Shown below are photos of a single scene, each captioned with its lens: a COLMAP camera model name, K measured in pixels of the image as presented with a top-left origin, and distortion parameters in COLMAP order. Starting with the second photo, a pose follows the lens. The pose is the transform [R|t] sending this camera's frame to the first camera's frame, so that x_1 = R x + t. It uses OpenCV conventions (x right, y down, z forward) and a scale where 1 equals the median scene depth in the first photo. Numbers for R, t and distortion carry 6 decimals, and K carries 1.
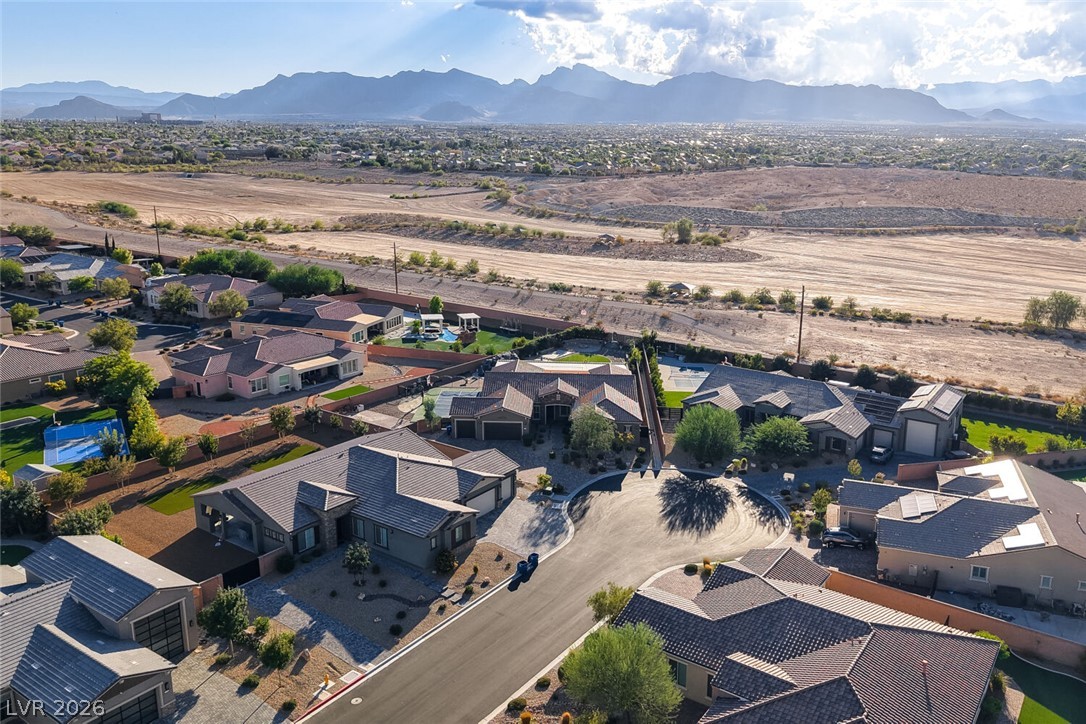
lens RADIAL K [[873.0, 0, 599.6], [0, 873.0, 360.6], [0, 0, 1]] dist [0.057073, -0.121500]
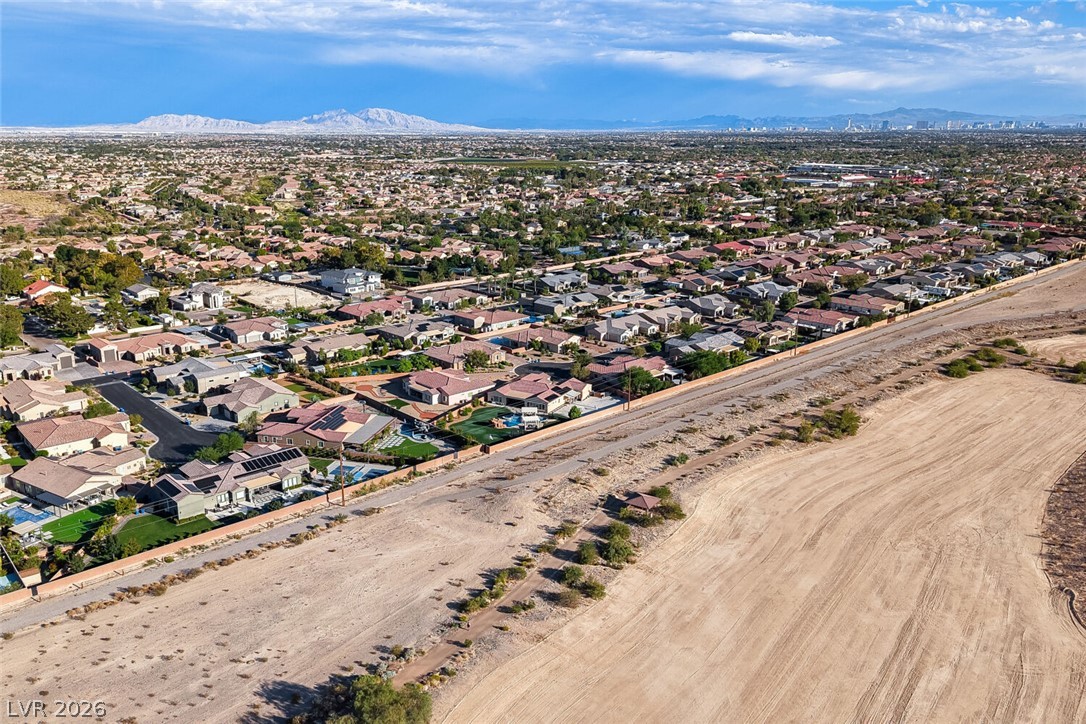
lens RADIAL K [[865.0, 0, 548.1], [0, 865.0, 341.4], [0, 0, 1]] dist [0.093996, -0.168044]
pose [[-0.275819, 0.206873, -0.938684, 1.342606], [-0.242344, 0.930050, 0.276180, -0.667509], [0.930157, 0.303661, -0.206391, 1.527385]]
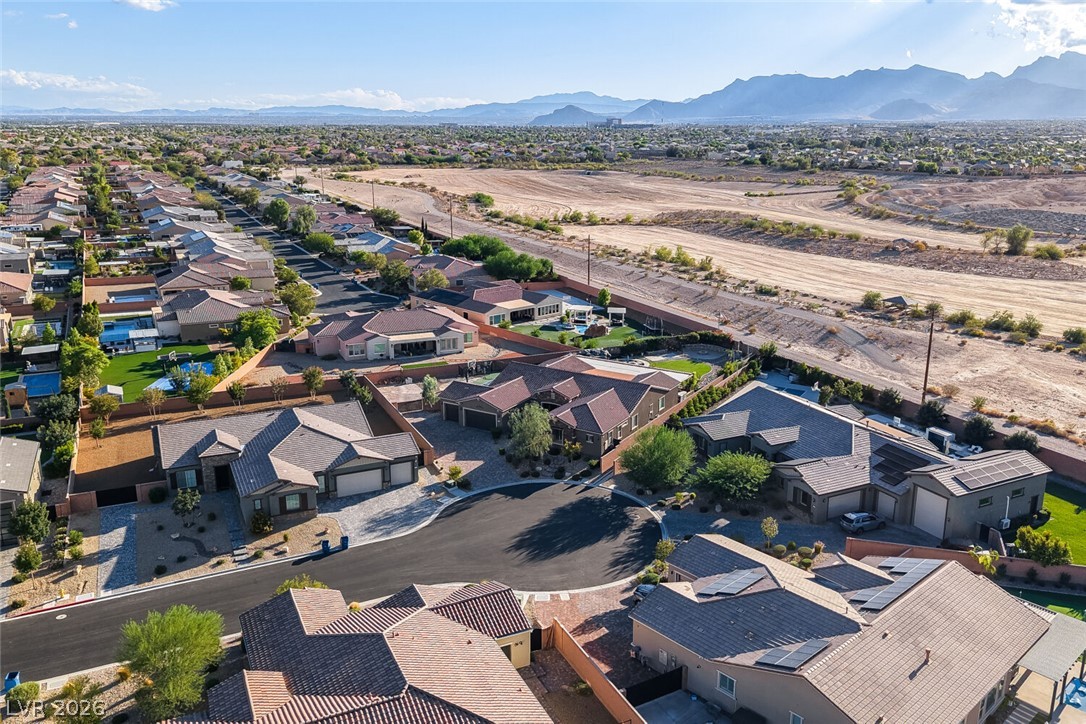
lens RADIAL K [[852.1, 0, 559.3], [0, 852.1, 362.1], [0, 0, 1]] dist [0.064049, -0.114471]
pose [[0.859627, 0.118777, -0.496923, 0.339342], [-0.115502, 0.992601, 0.037448, -0.024886], [0.497695, 0.025204, 0.866986, 0.147322]]
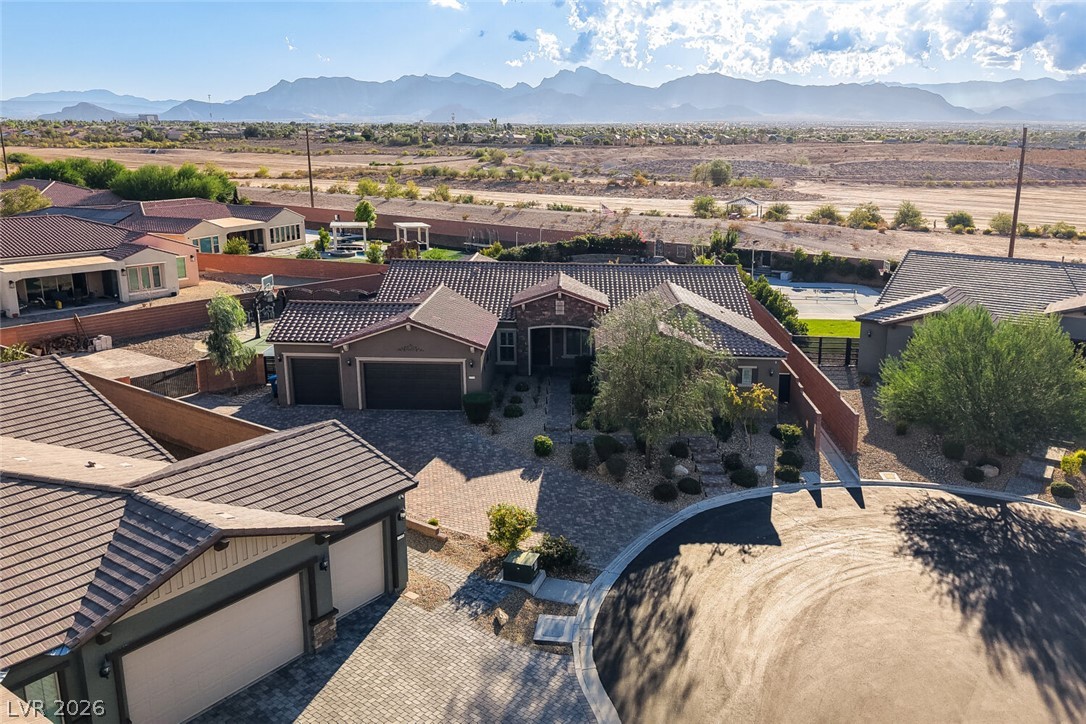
lens RADIAL K [[877.6, 0, 589.3], [0, 877.6, 359.1], [0, 0, 1]] dist [0.002536, -0.005034]
pose [[0.999819, -0.007598, -0.017450, -0.021339], [0.007488, 0.999952, -0.006368, 0.055496], [0.017497, 0.006236, 0.999827, 0.475046]]
